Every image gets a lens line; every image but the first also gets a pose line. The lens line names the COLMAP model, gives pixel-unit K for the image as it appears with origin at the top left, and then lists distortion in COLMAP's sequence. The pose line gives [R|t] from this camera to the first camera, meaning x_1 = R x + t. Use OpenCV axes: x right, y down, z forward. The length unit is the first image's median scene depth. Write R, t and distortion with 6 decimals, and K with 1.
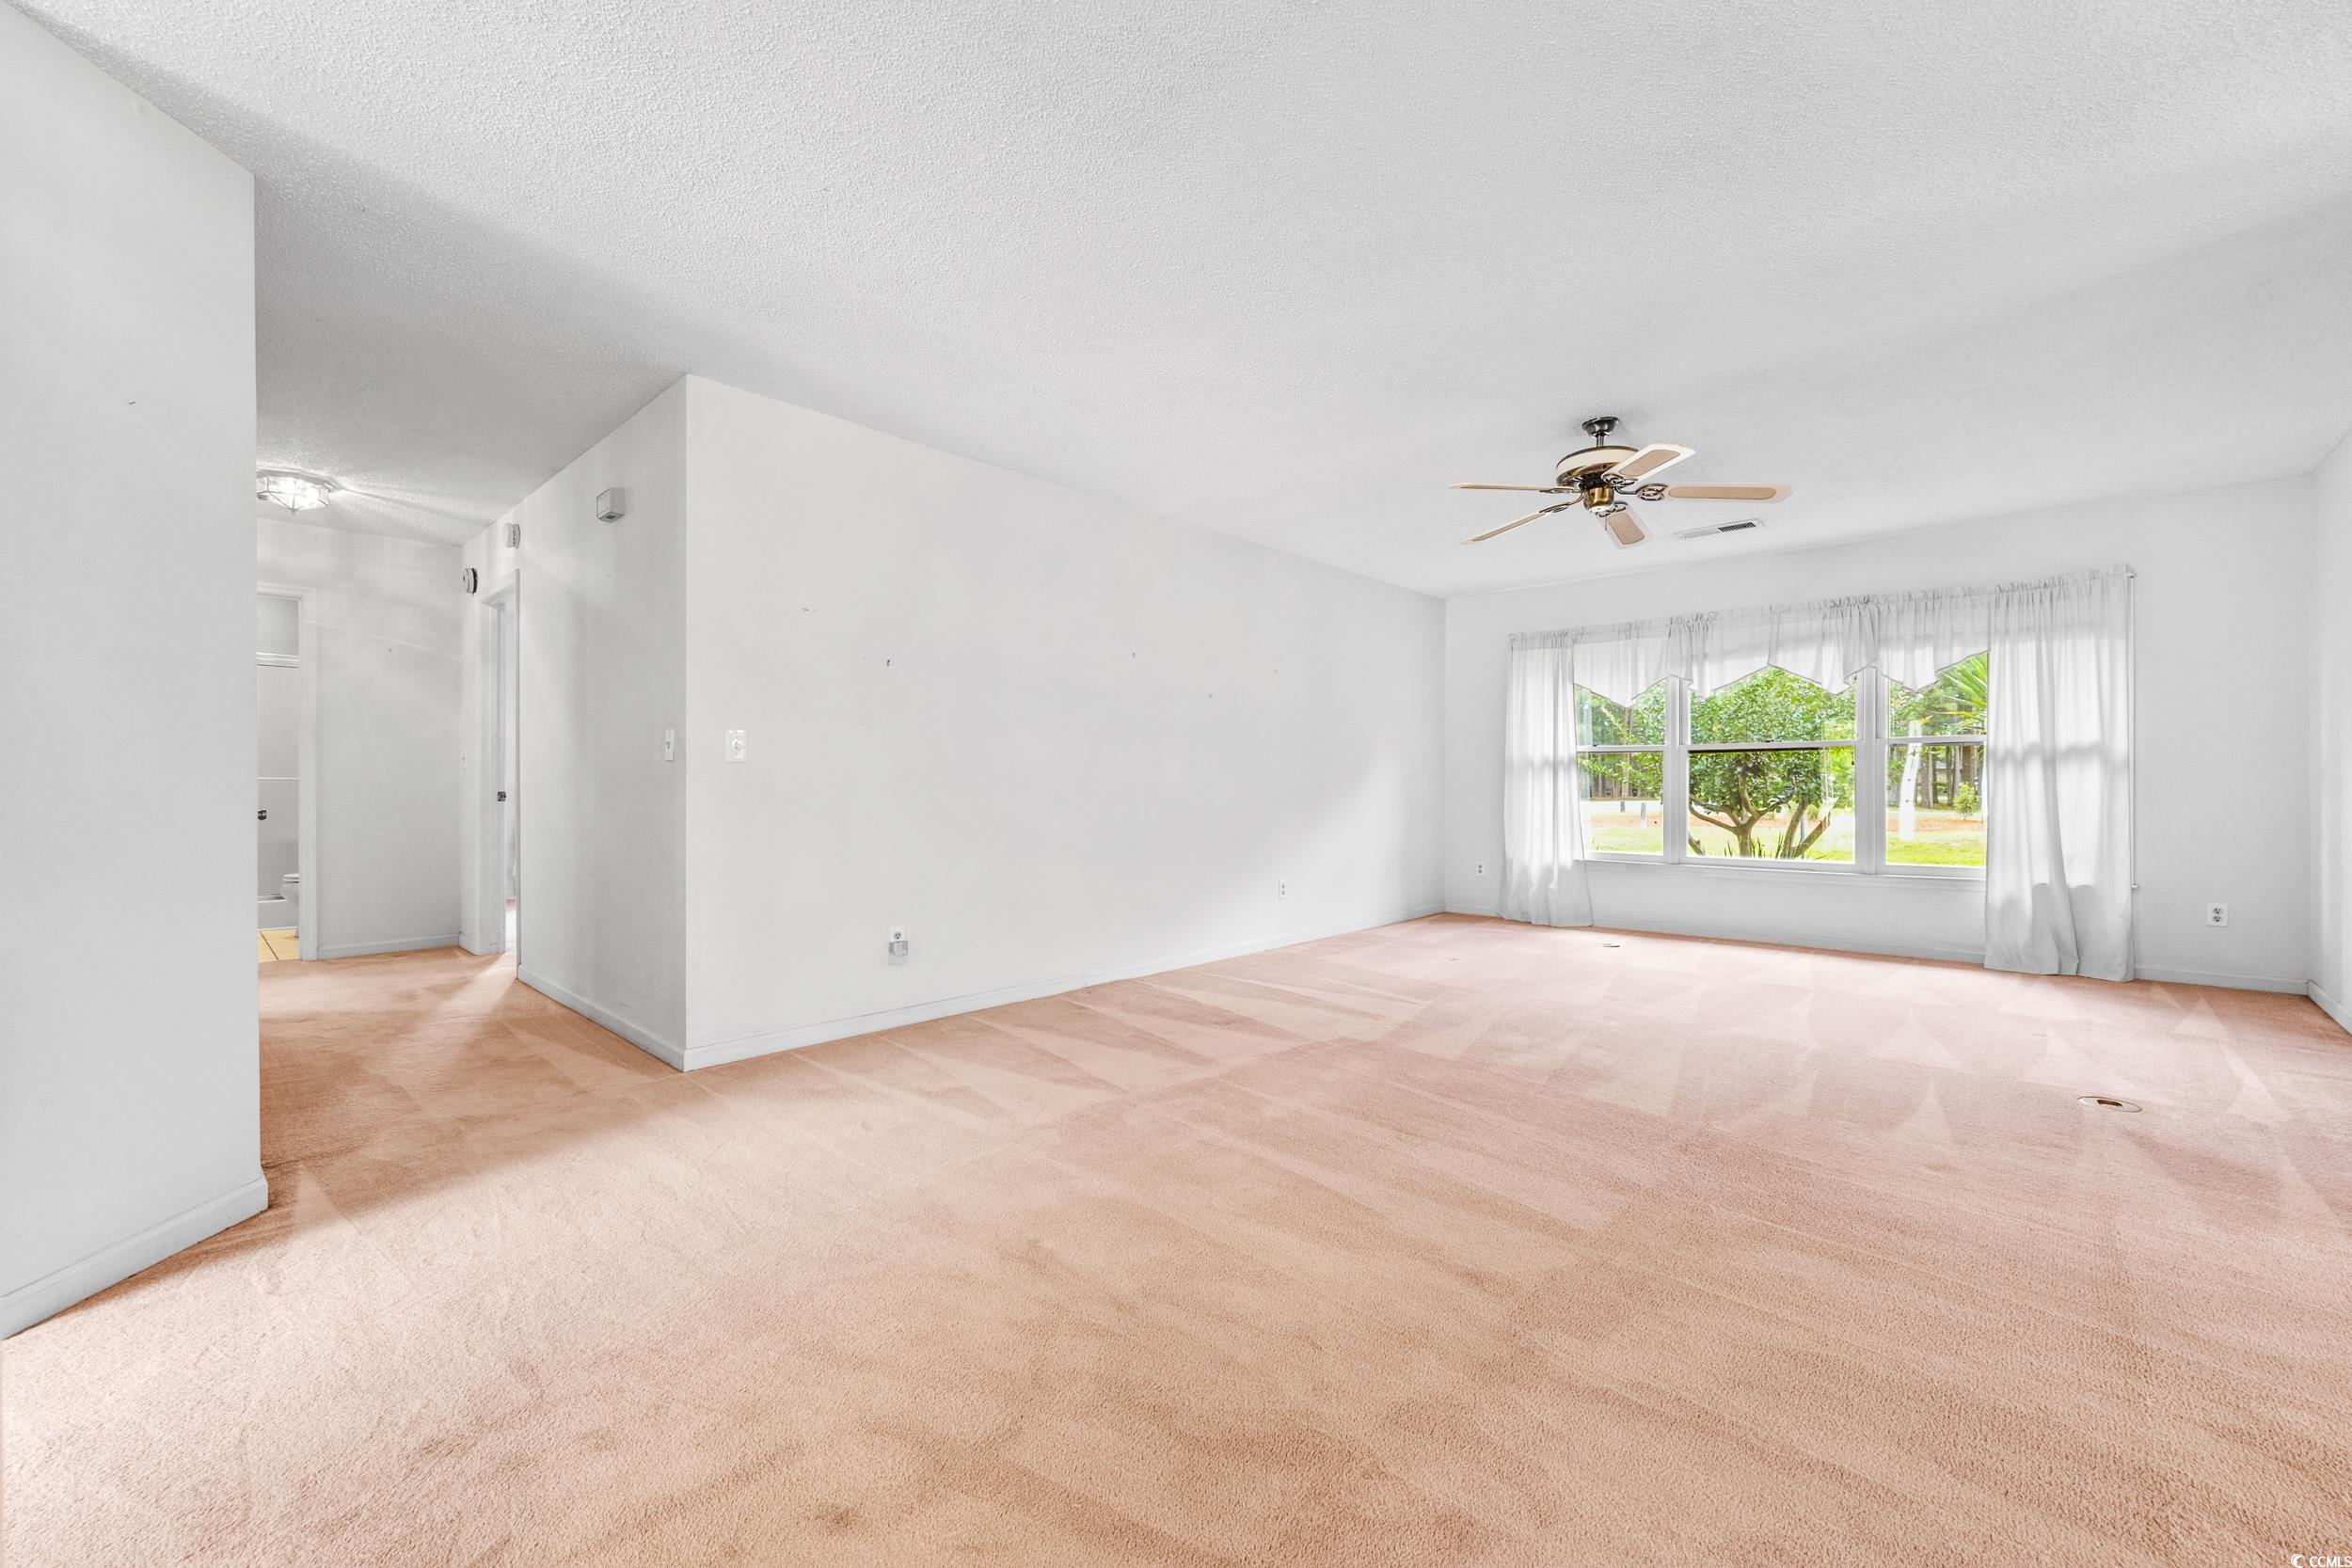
lens RADIAL K [[938.7, 0, 1170.5], [0, 938.7, 785.2], [0, 0, 1]] dist [-0.002092, -0.001318]
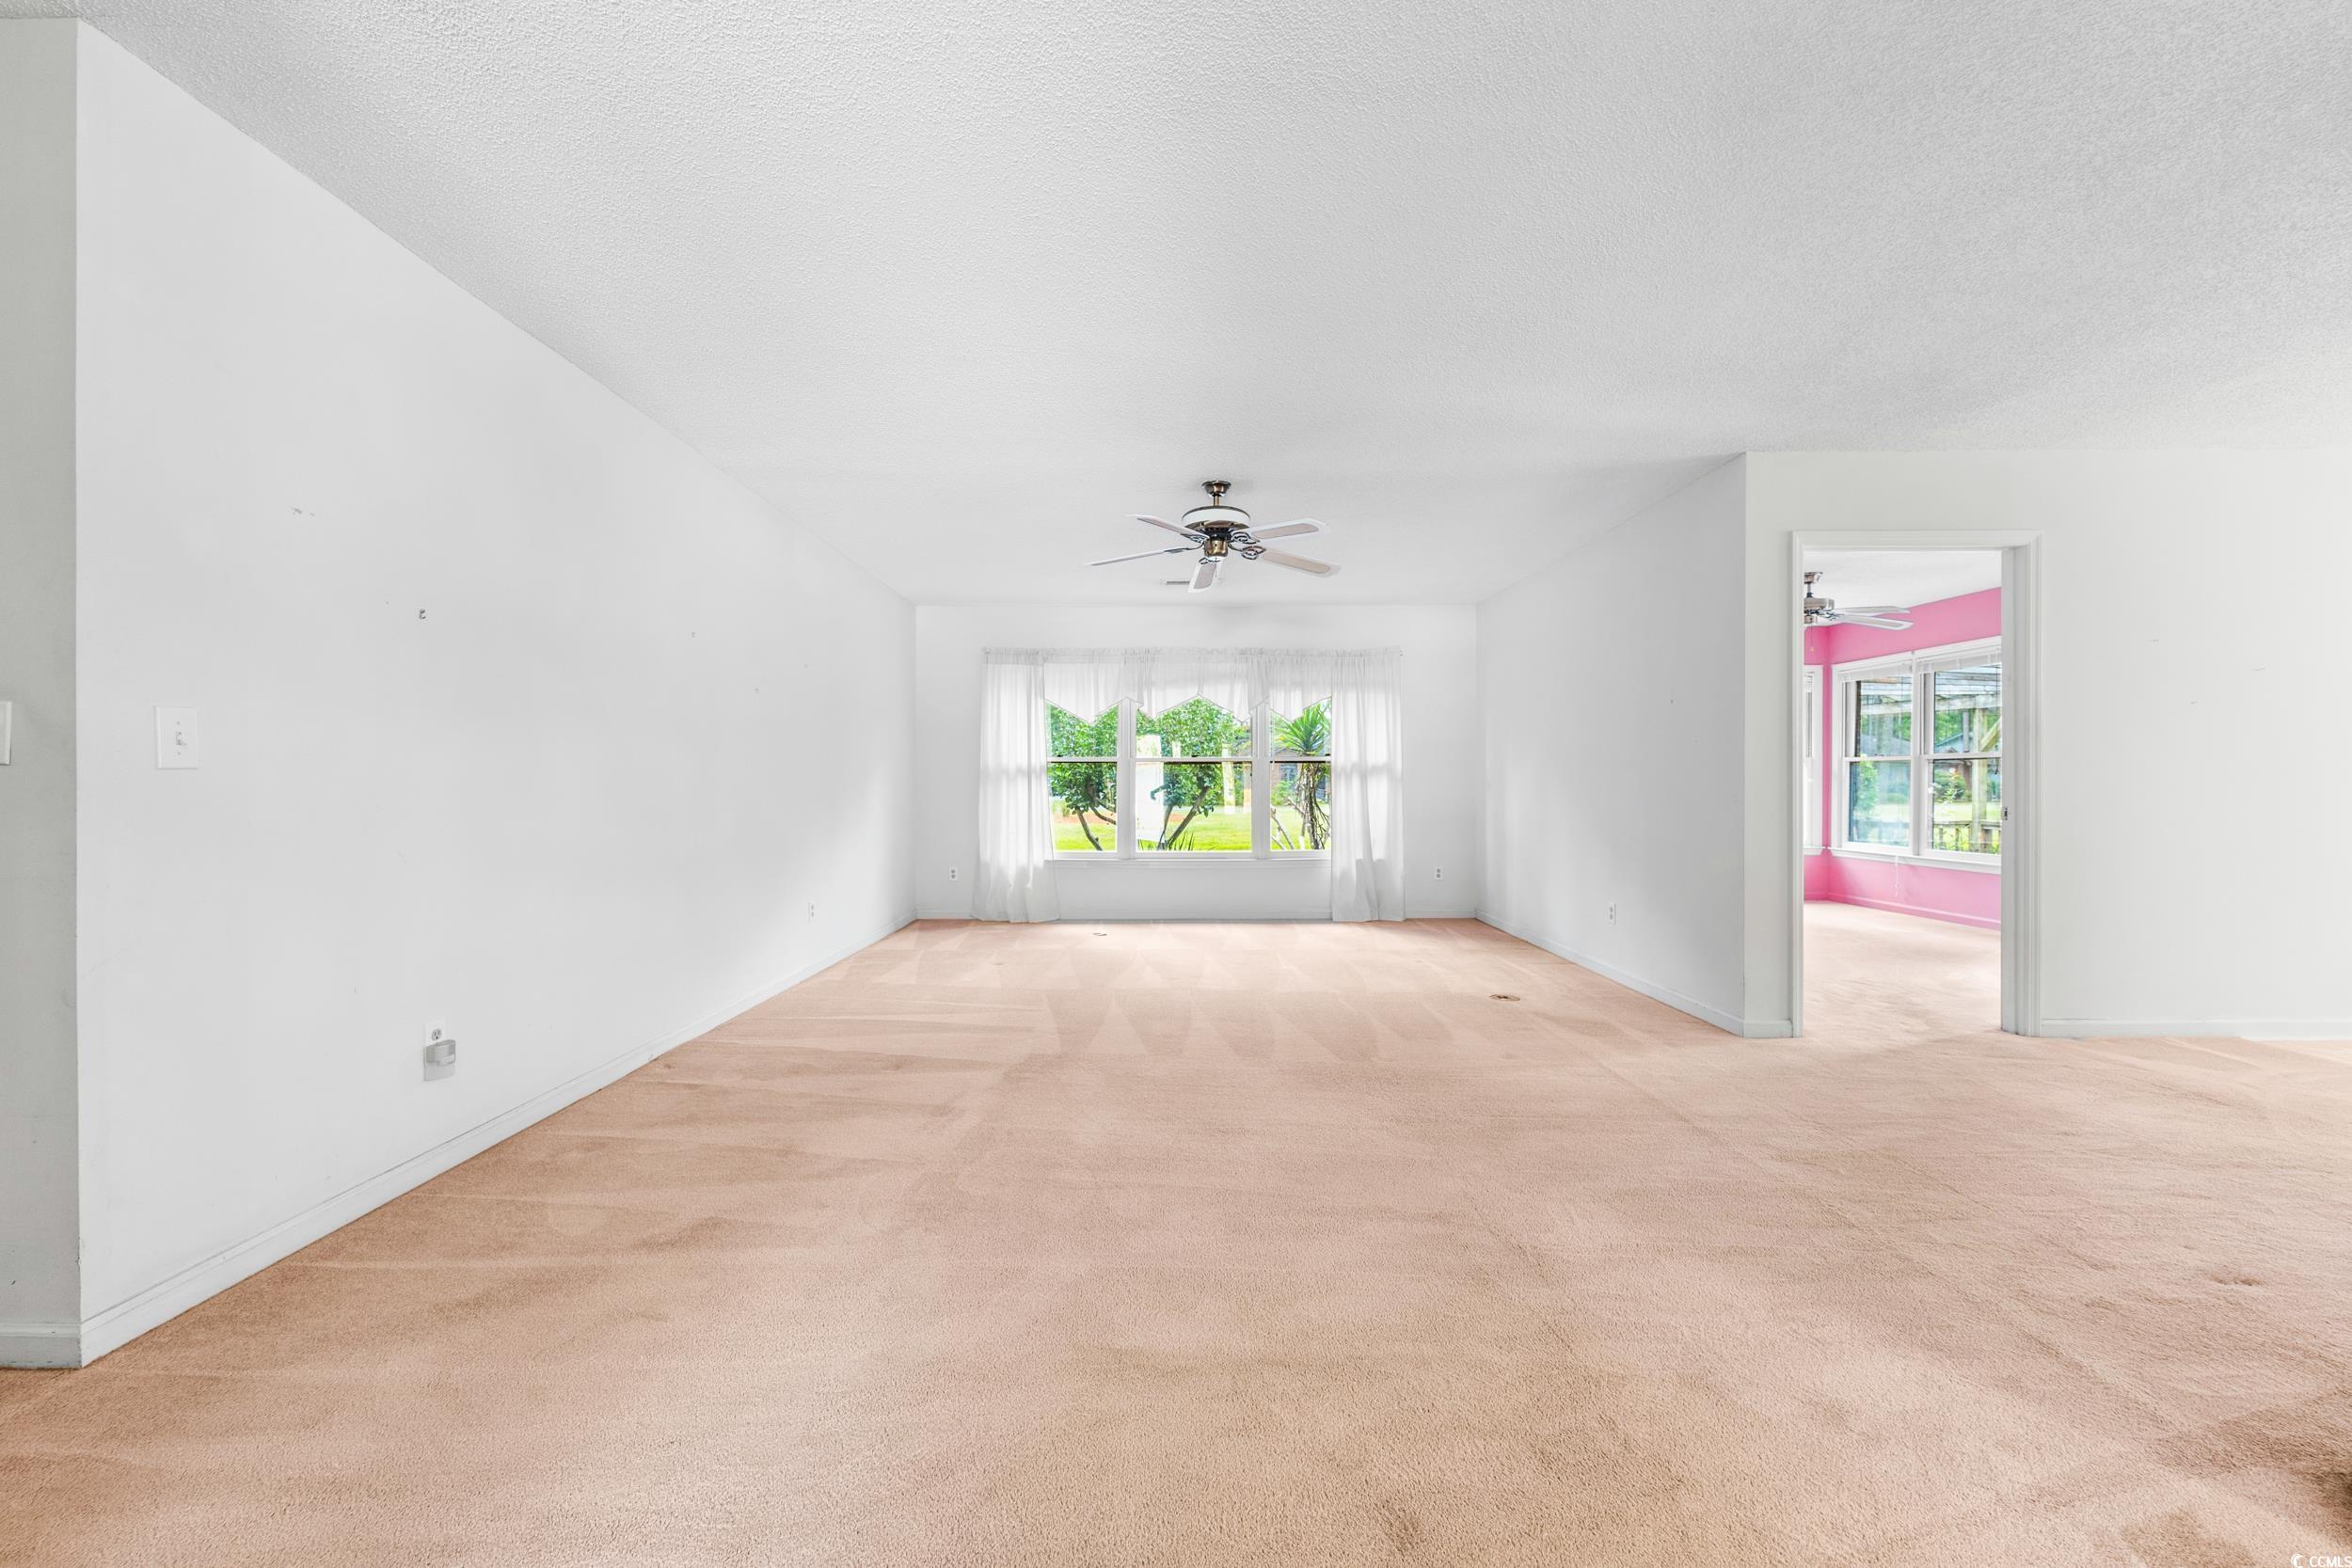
lens RADIAL K [[938.7, 0, 1170.5], [0, 938.7, 785.2], [0, 0, 1]] dist [-0.002092, -0.001318]
pose [[0.727965, 0.000800, 0.685614, -0.256462], [-0.000067, 0.999999, -0.001096, -0.007811], [-0.685614, 0.000751, 0.727965, 0.126690]]
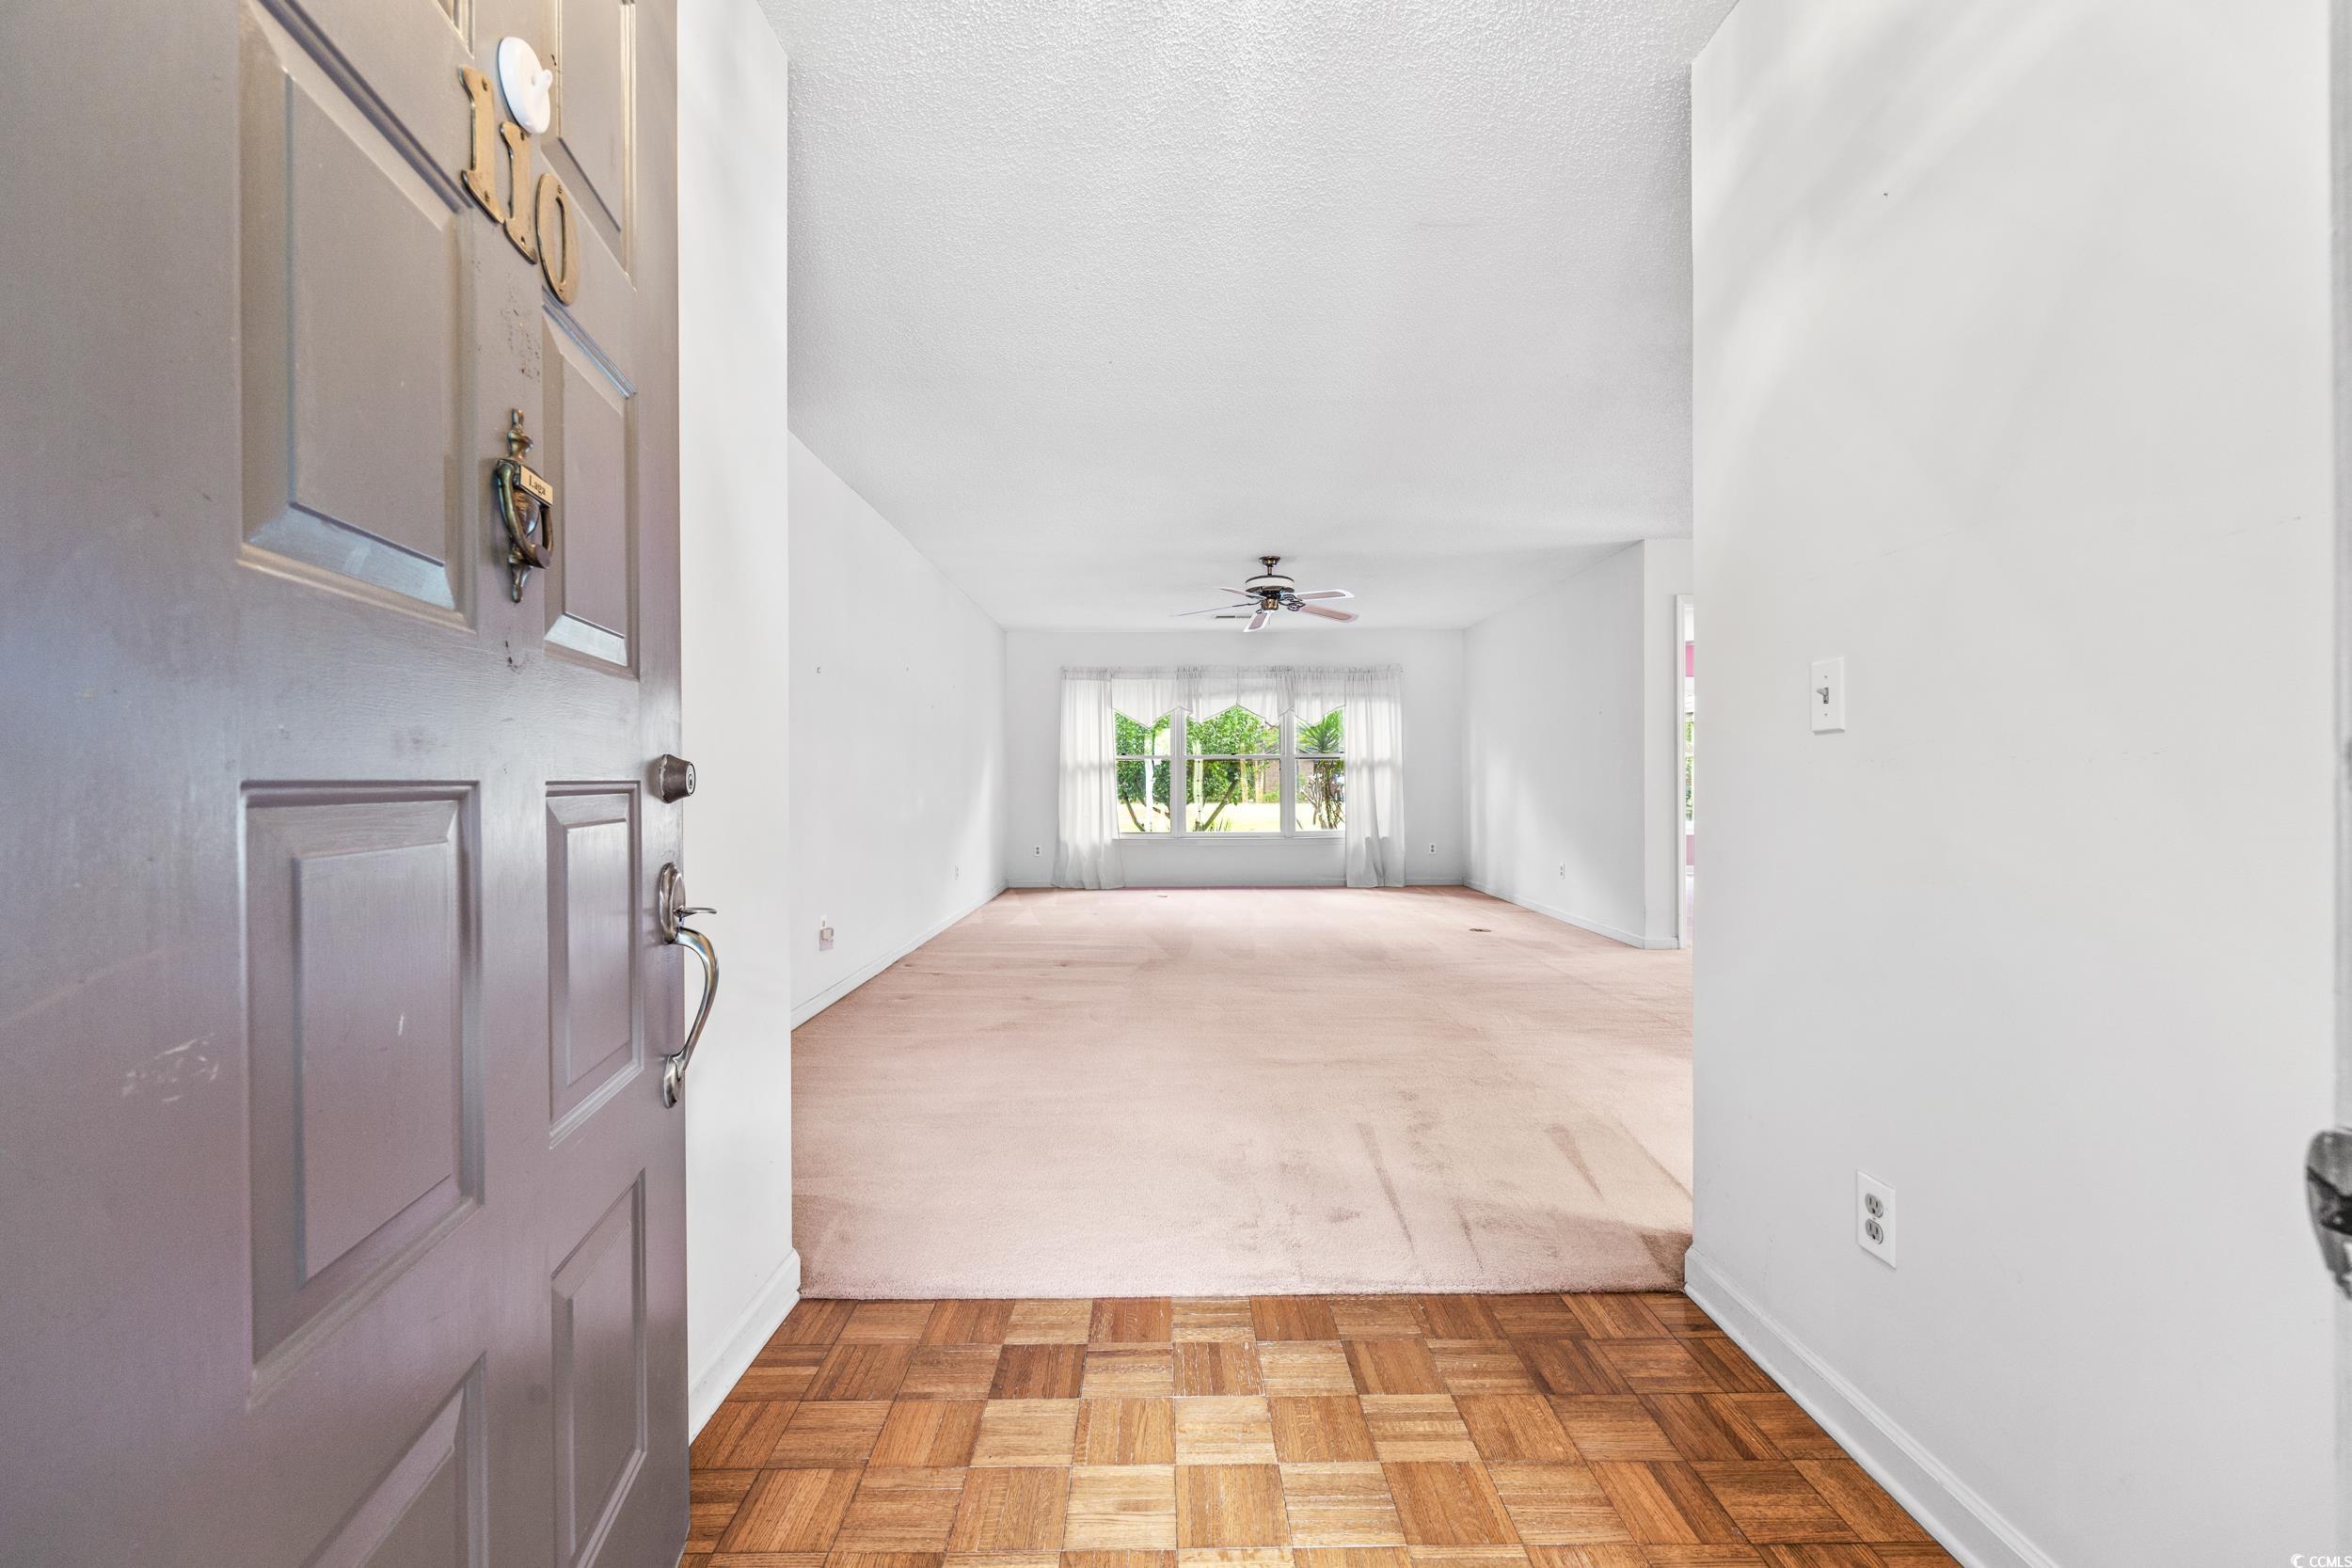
lens RADIAL K [[934.8, 0, 1175.2], [0, 934.8, 780.2], [0, 0, 1]] dist [-0.006685, -0.000388]
pose [[0.723300, -0.001351, 0.690533, -0.517595], [0.004832, 0.999984, -0.003105, 0.000022], [-0.690517, 0.005583, 0.723295, -0.034948]]
